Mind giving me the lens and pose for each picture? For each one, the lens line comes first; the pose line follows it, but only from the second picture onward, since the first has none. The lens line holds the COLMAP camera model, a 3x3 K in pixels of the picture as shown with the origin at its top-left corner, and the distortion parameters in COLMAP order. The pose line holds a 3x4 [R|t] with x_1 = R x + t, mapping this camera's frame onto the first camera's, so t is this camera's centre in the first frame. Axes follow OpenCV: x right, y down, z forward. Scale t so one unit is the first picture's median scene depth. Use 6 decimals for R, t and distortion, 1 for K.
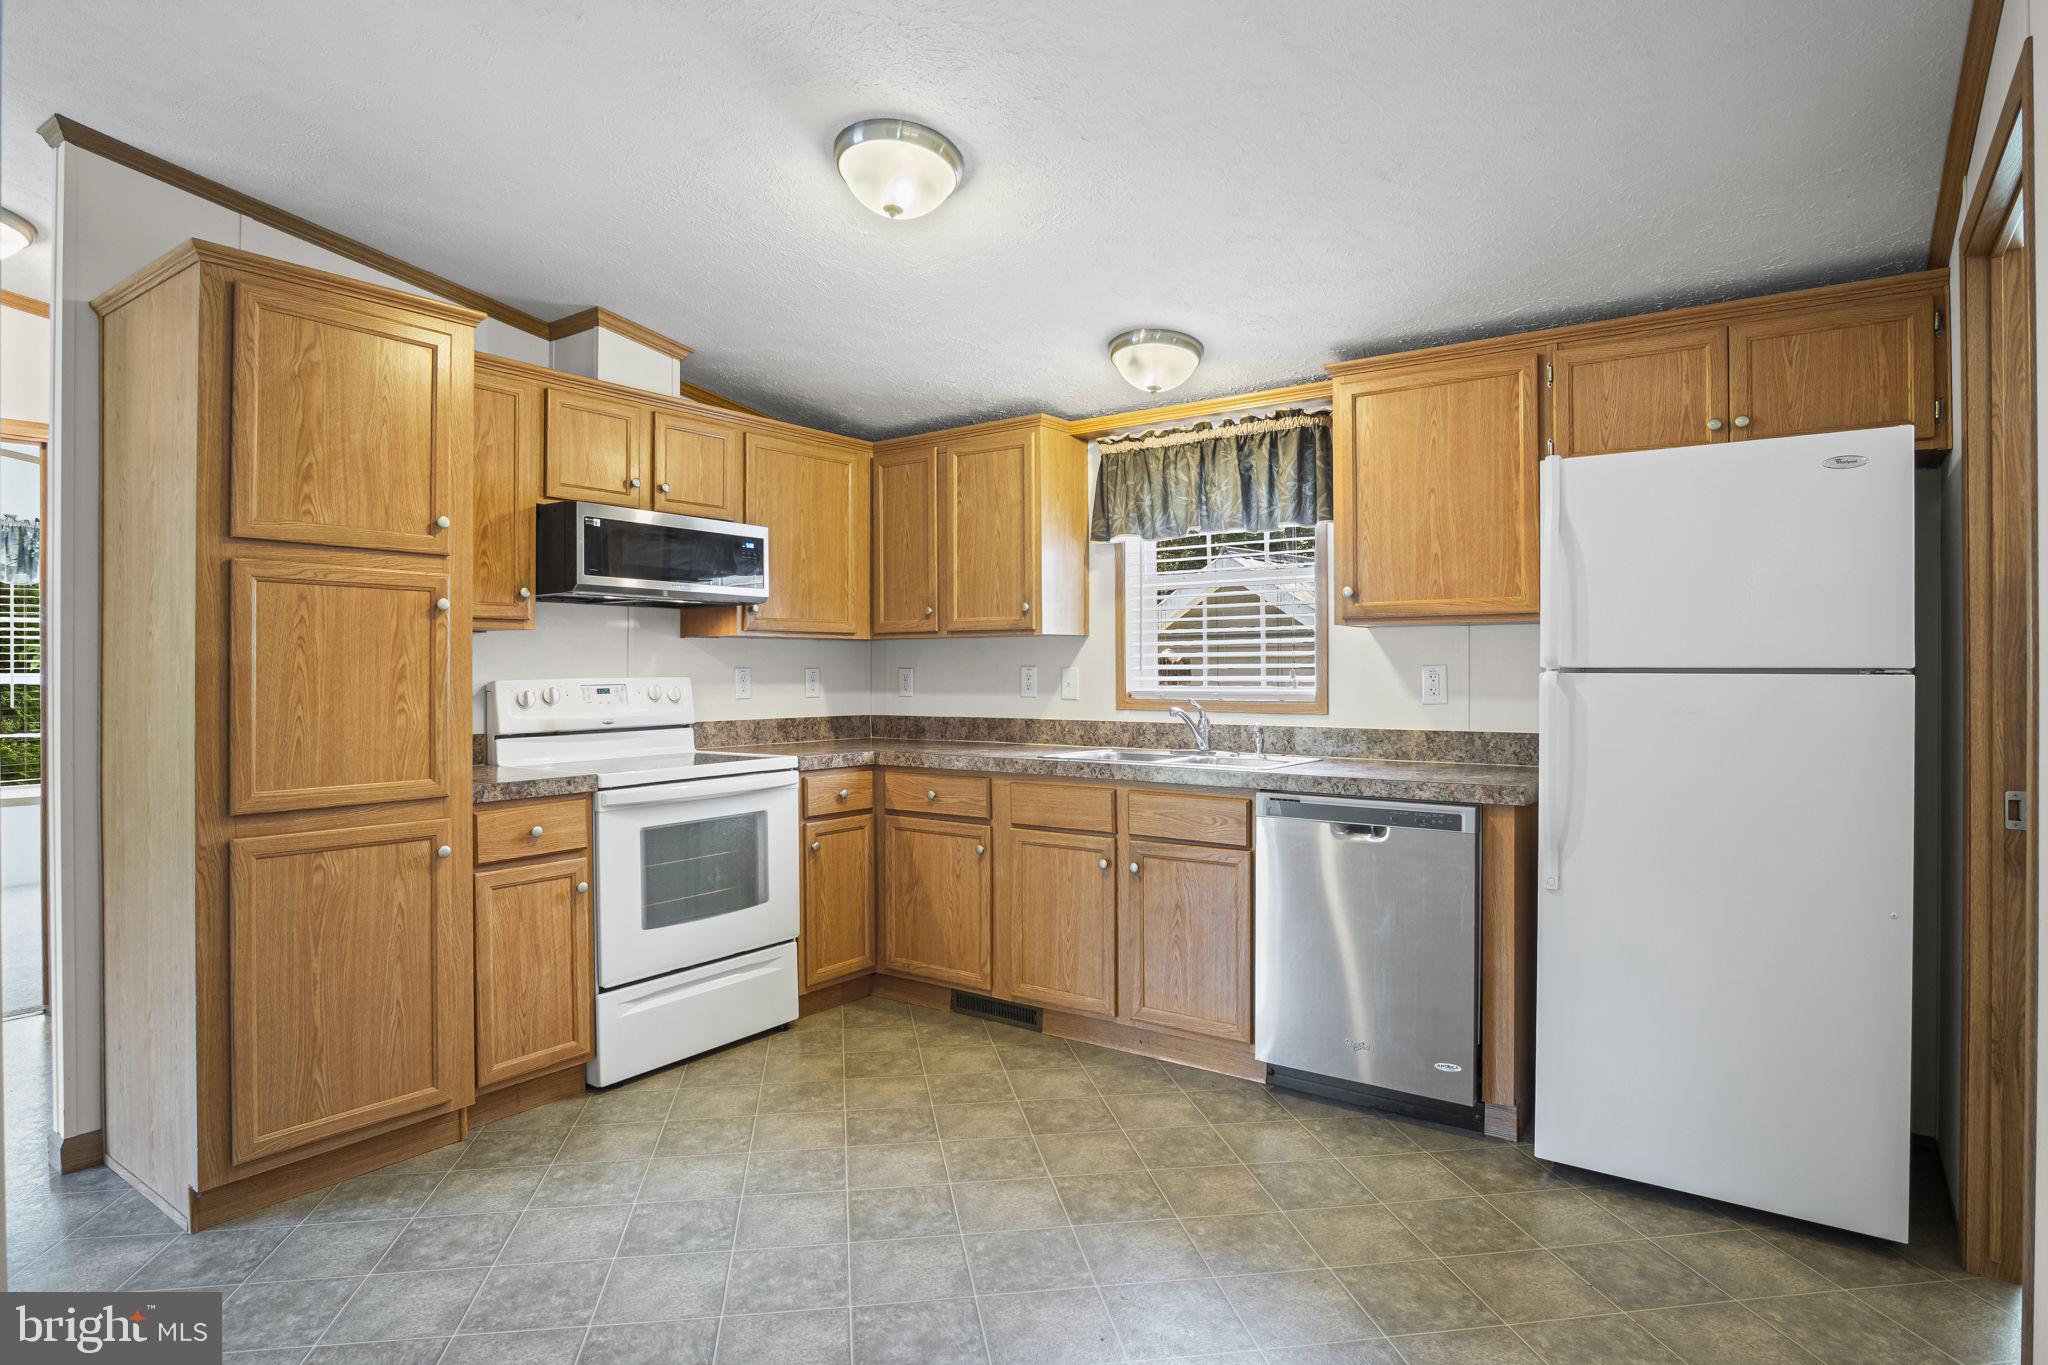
lens RADIAL K [[1107.3, 0, 1019.3], [0, 1107.3, 671.8], [0, 0, 1]] dist [-0.032473, 0.001423]
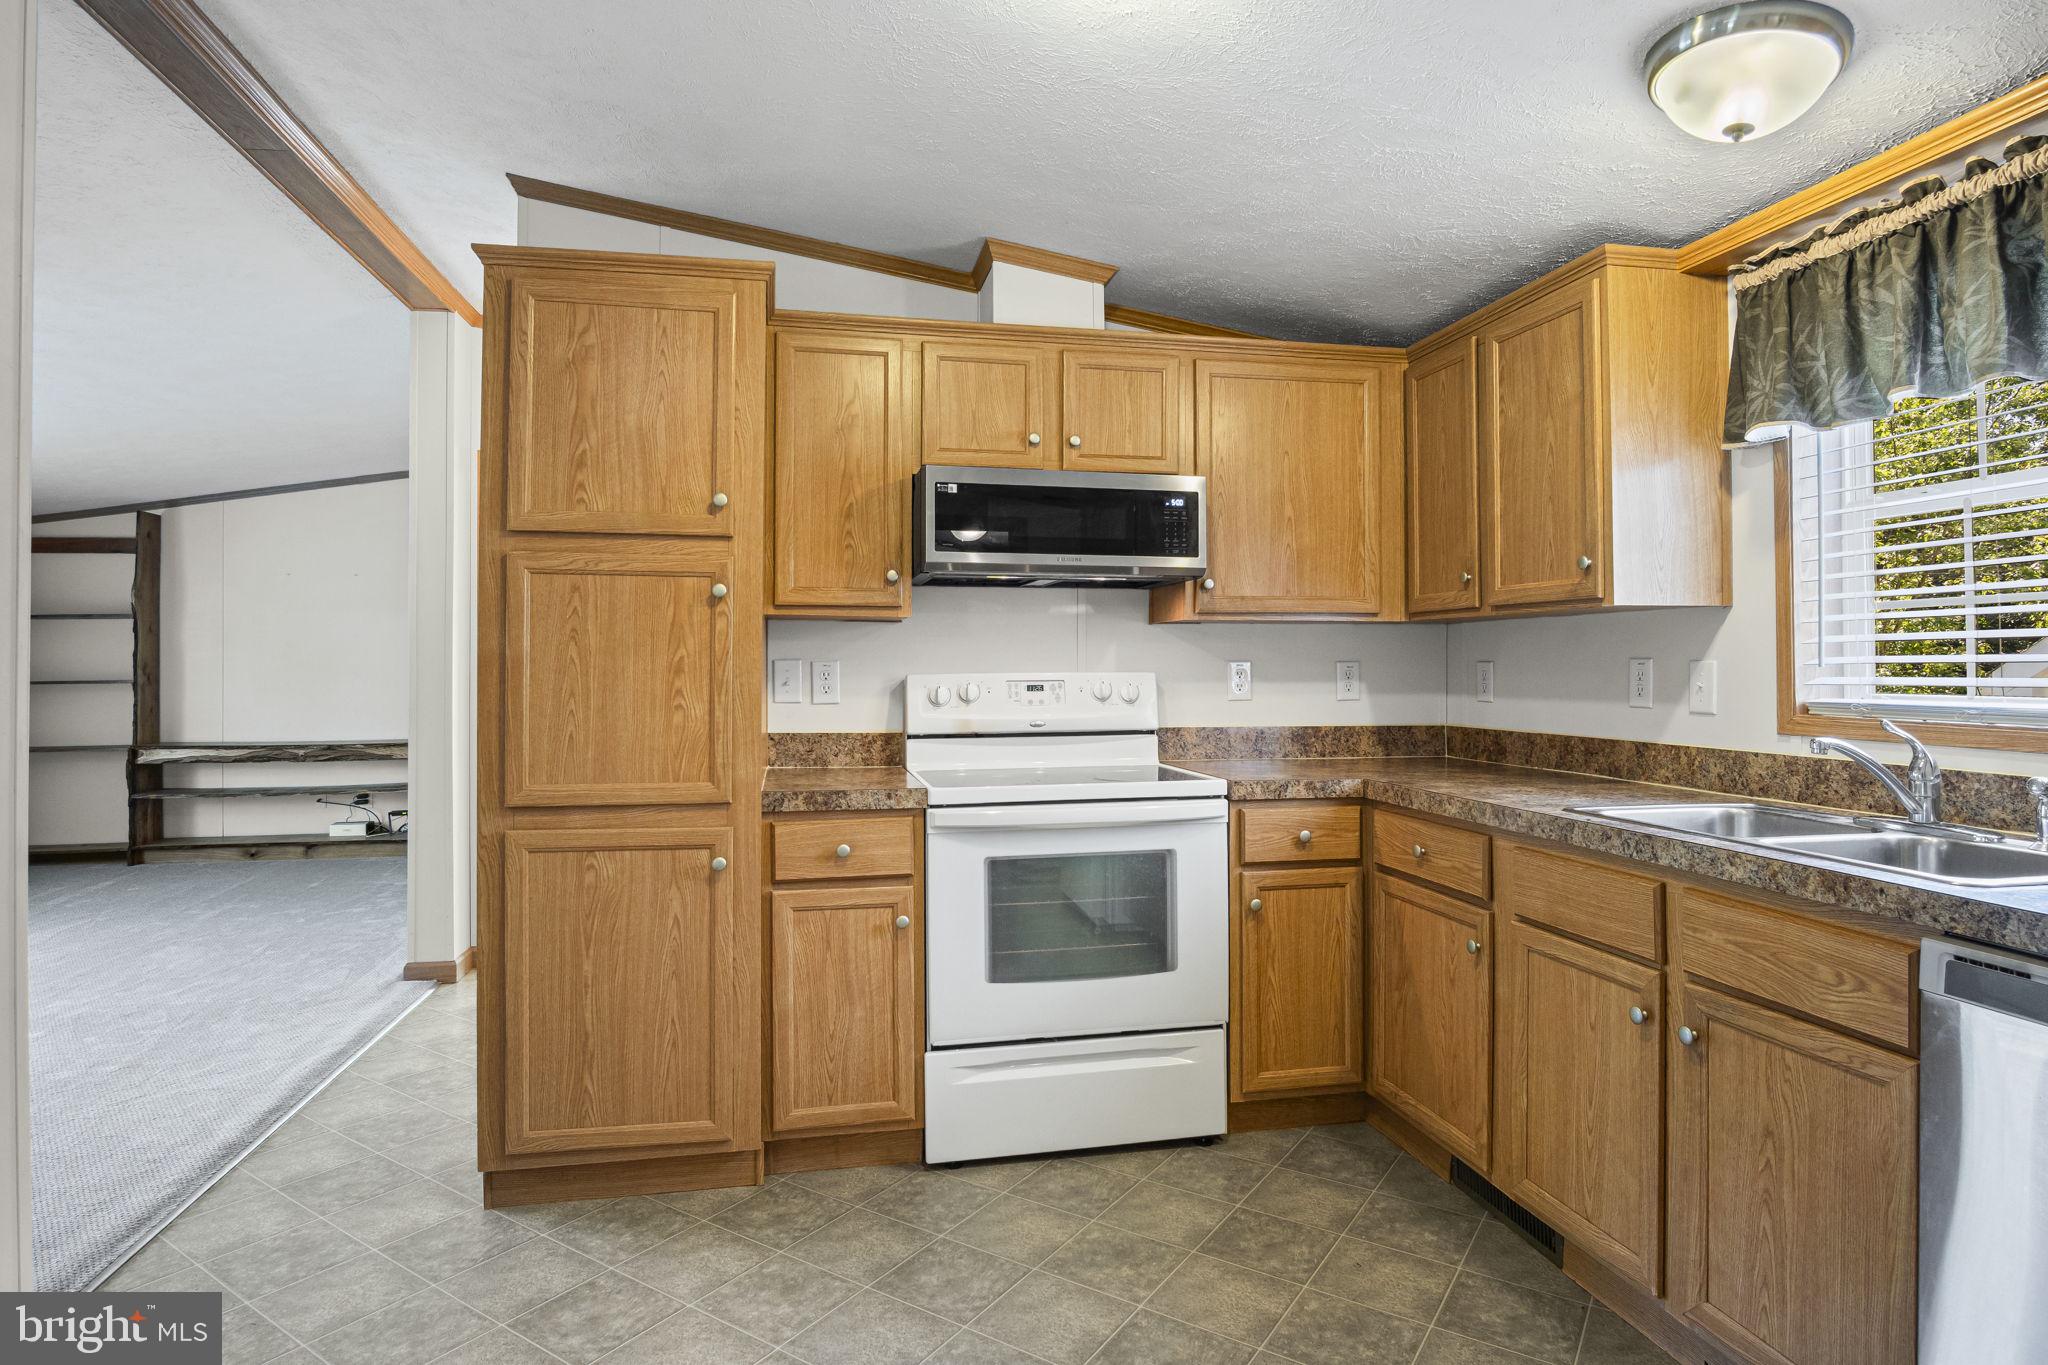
lens RADIAL K [[1119.2, 0, 1025.7], [0, 1119.2, 656.4], [0, 0, 1]] dist [-0.030064, 0.001106]
pose [[0.739462, -0.003297, -0.673190, 0.215551], [-0.002649, 0.999966, -0.007807, -0.000380], [0.673193, 0.007556, 0.739428, 0.372718]]
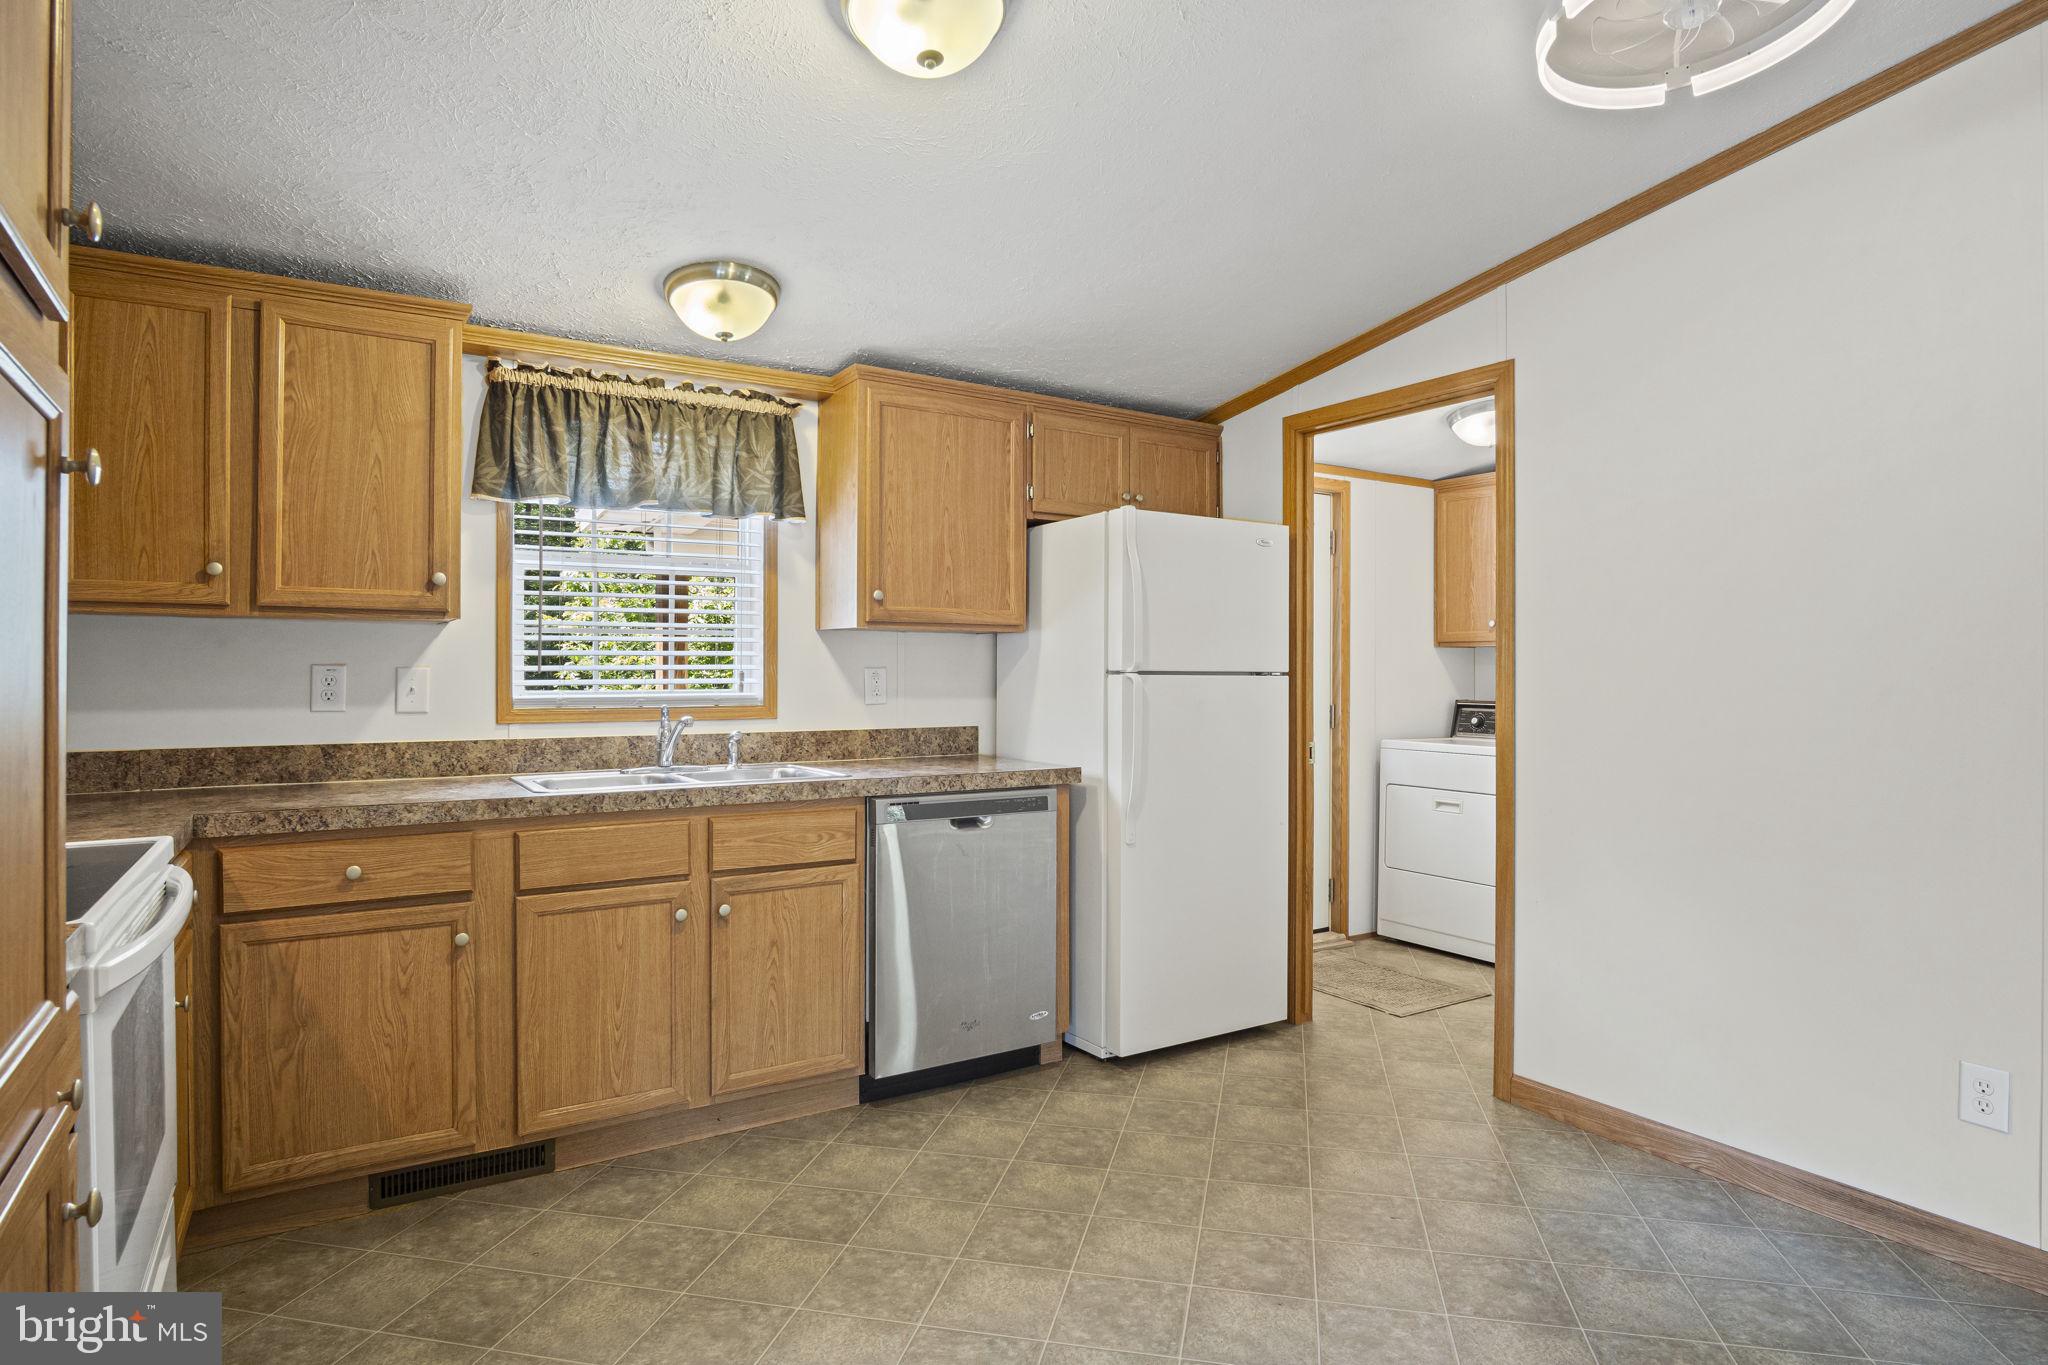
lens RADIAL K [[1107.3, 0, 1019.3], [0, 1107.3, 671.8], [0, 0, 1]] dist [-0.032473, 0.001423]
pose [[0.364612, 0.003534, 0.931153, -0.556274], [-0.000579, 0.999993, -0.003569, 0.001594], [-0.931159, 0.000762, 0.364611, 0.470182]]
